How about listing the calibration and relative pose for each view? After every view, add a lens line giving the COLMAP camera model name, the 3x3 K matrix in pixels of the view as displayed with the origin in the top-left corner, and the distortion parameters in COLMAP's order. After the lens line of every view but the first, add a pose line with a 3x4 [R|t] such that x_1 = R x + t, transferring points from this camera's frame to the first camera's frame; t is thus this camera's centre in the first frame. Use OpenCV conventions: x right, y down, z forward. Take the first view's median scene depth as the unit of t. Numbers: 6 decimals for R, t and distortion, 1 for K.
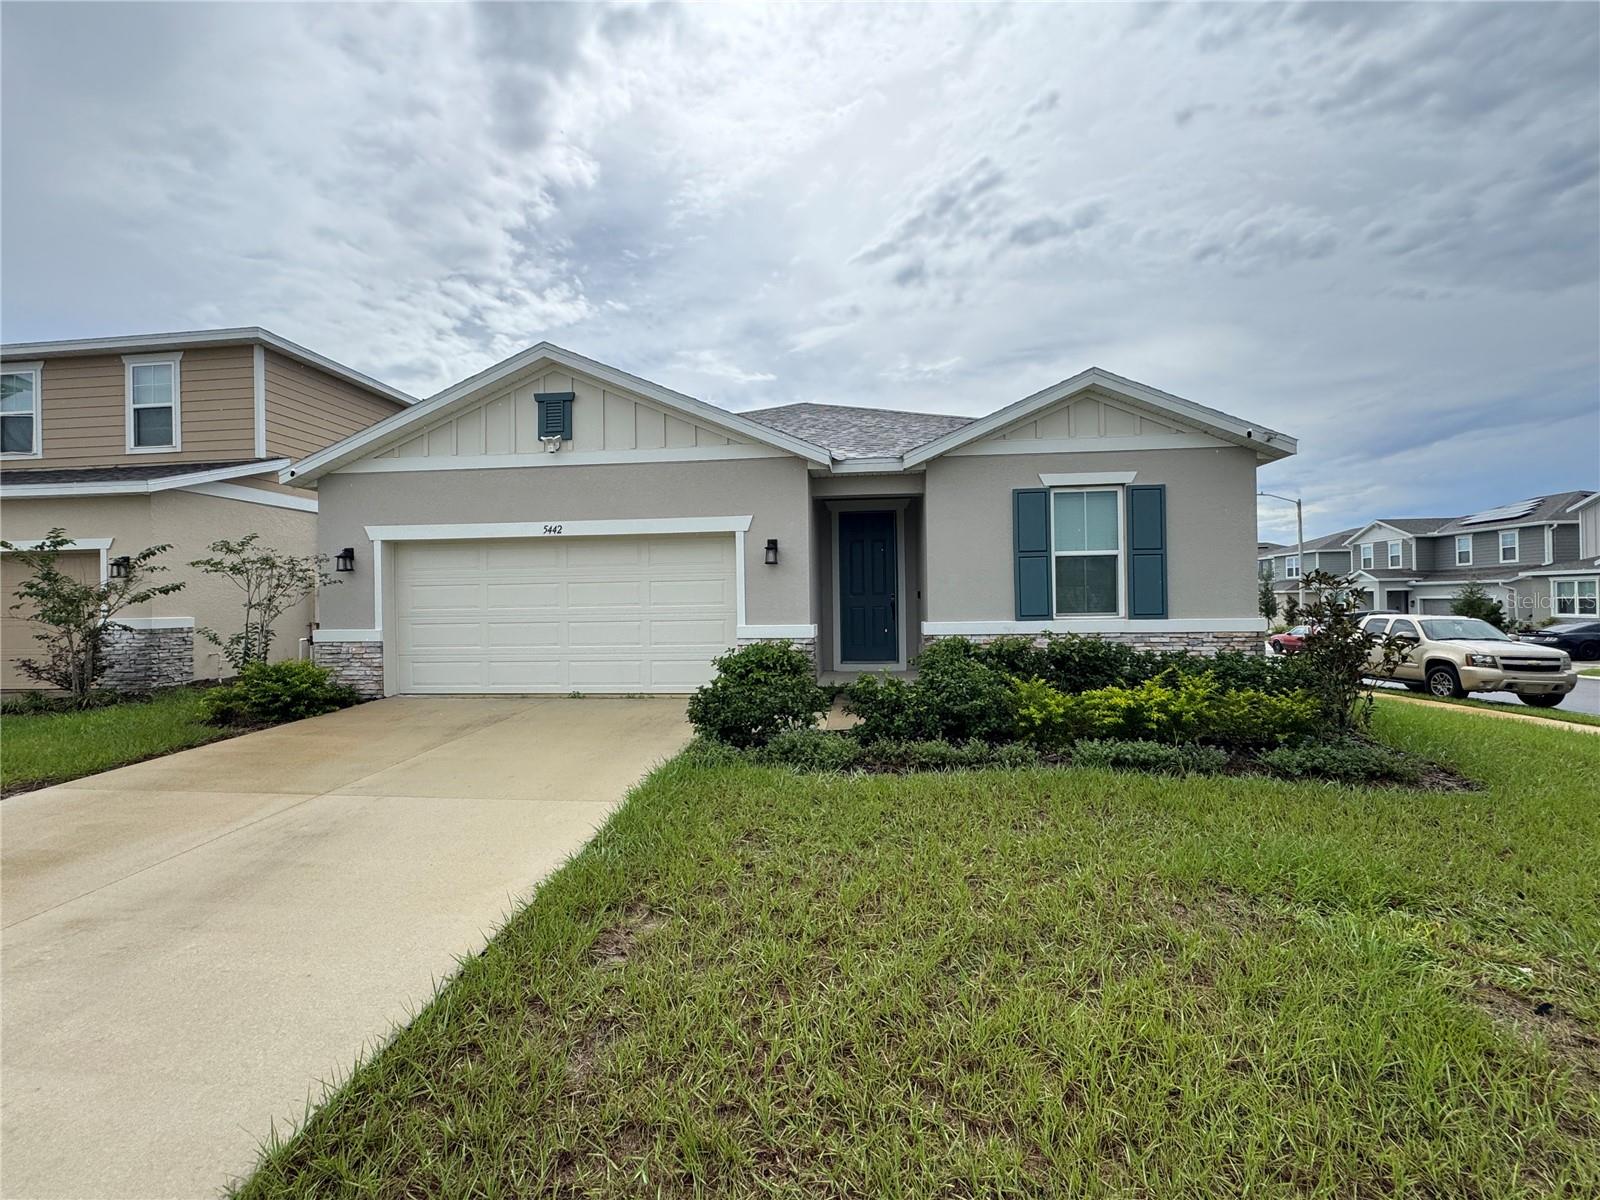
lens RADIAL K [[700.7, 0, 800.0], [0, 700.7, 600.0], [0, 0, 1]] dist [-0.004776, -0.000594]
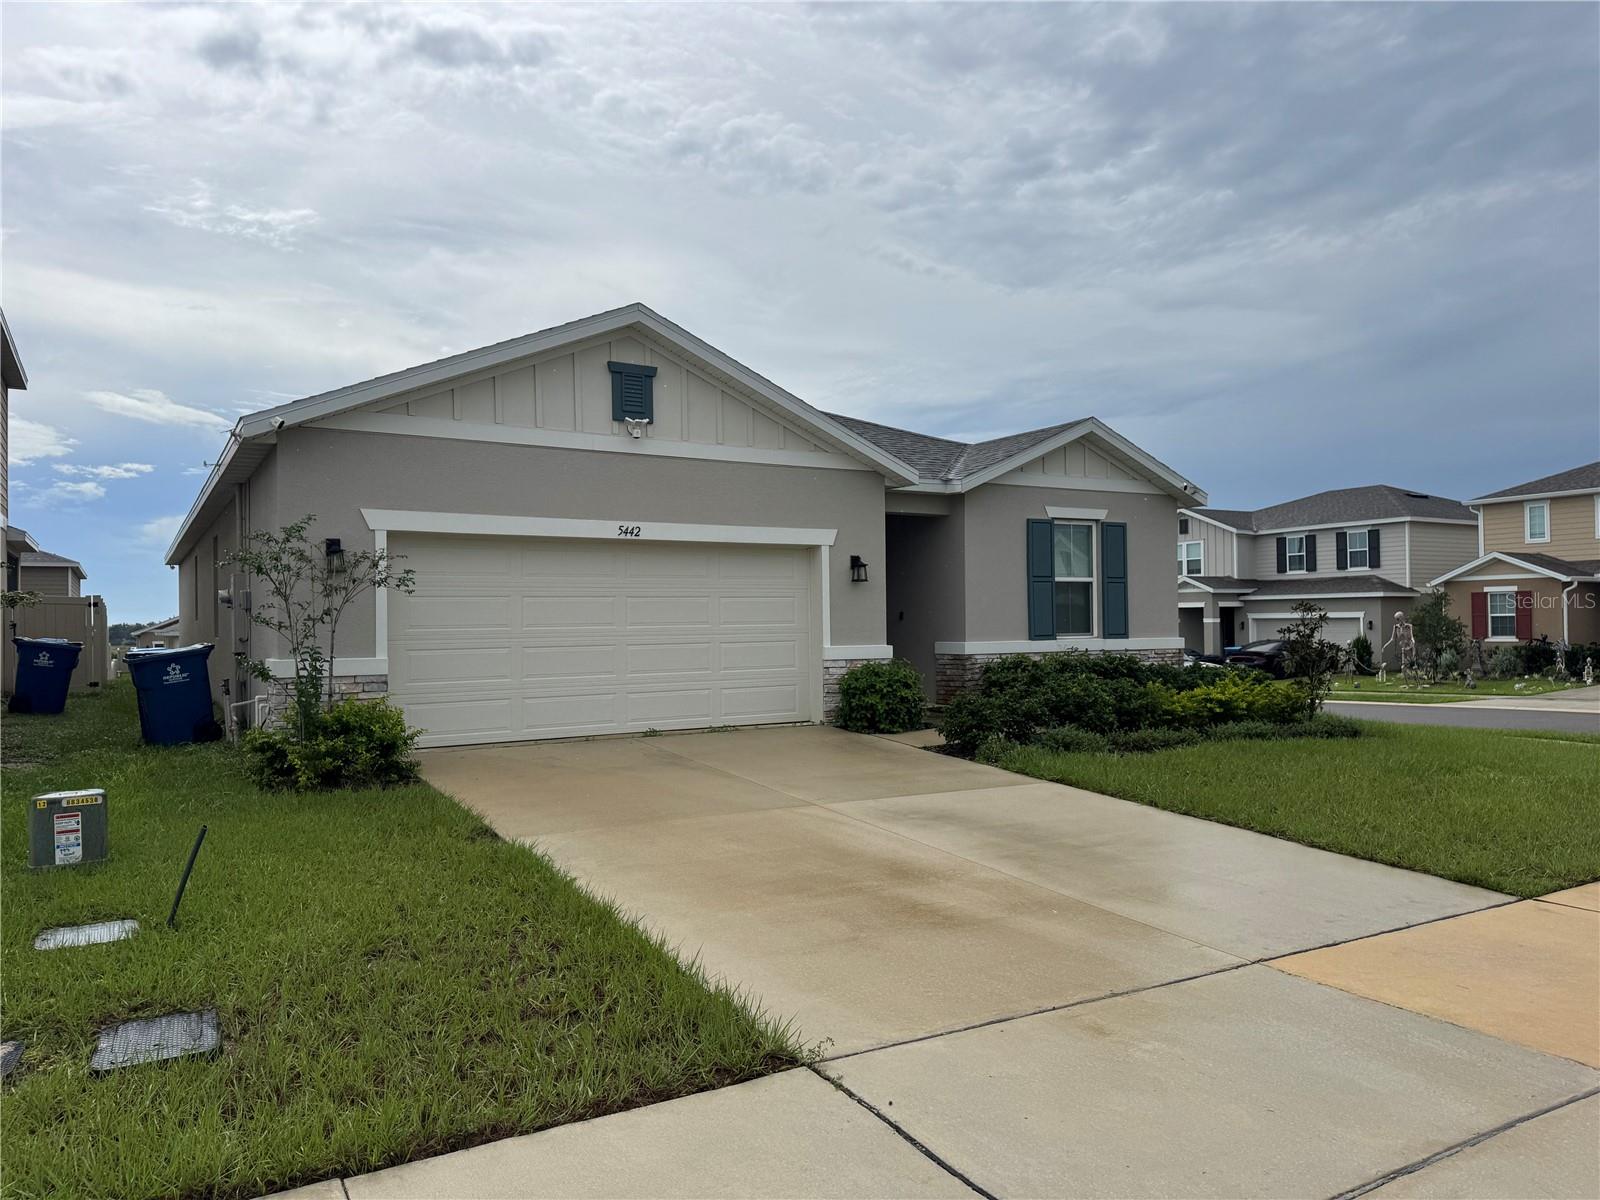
lens RADIAL K [[1106.9, 0, 800.0], [0, 1106.9, 600.0], [0, 0, 1]] dist [0.005092, 0.000457]
pose [[0.804846, 0.018140, 0.593206, -0.951762], [-0.006898, 0.999751, -0.021213, 0.005550], [-0.593444, 0.012981, 0.804771, -0.155499]]
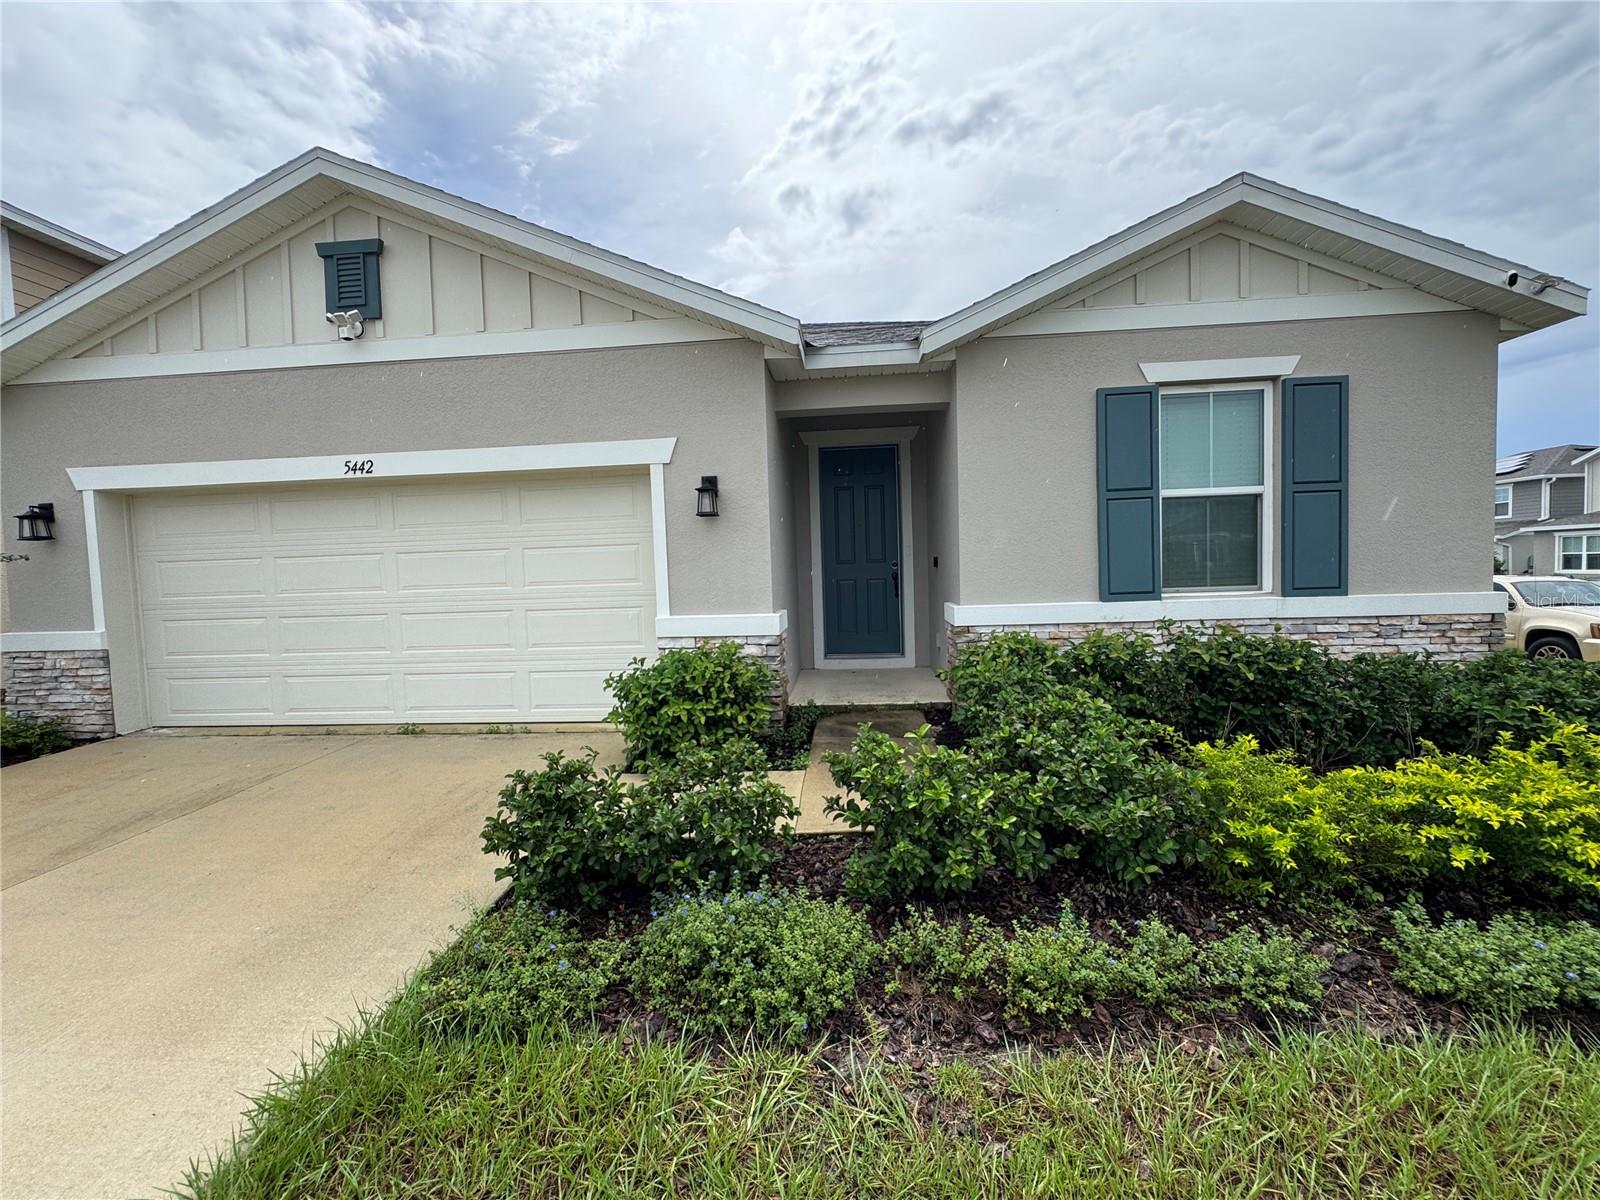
lens RADIAL K [[648.2, 0, 800.0], [0, 648.2, 600.0], [0, 0, 1]] dist [-0.010558, -0.000175]
pose [[0.999679, -0.017360, 0.018478, 0.026865], [0.016382, 0.998521, 0.051837, -0.005837], [-0.019351, -0.051518, 0.998485, 0.410622]]
